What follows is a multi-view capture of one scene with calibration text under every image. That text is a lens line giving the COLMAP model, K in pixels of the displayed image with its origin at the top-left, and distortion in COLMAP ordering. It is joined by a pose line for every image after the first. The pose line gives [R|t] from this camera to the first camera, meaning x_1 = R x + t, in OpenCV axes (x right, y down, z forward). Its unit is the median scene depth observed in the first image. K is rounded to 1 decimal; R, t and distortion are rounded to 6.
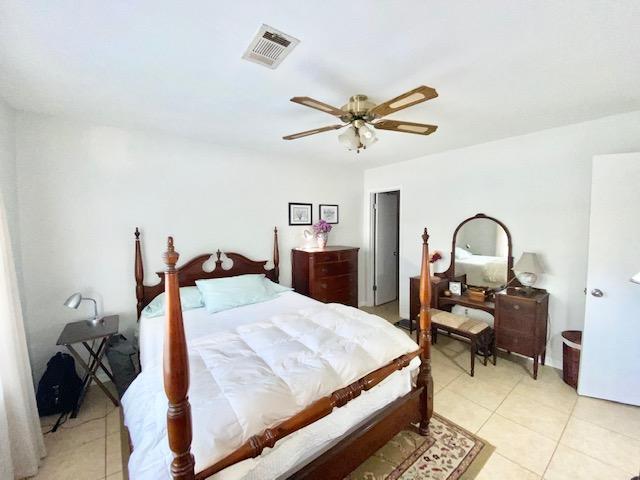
lens RADIAL K [[261.3, 0, 314.6], [0, 261.3, 239.9], [0, 0, 1]] dist [-0.001750, -0.000685]
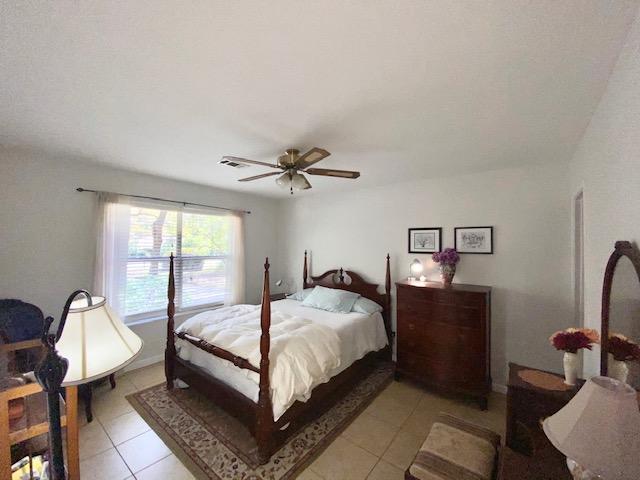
lens RADIAL K [[261.3, 0, 314.6], [0, 261.3, 239.9], [0, 0, 1]] dist [-0.001750, -0.000685]
pose [[0.234610, 0.000589, -0.972089, 0.769304], [-0.083043, 0.996356, -0.019438, -0.057541], [0.968536, 0.085285, 0.233804, 0.472865]]
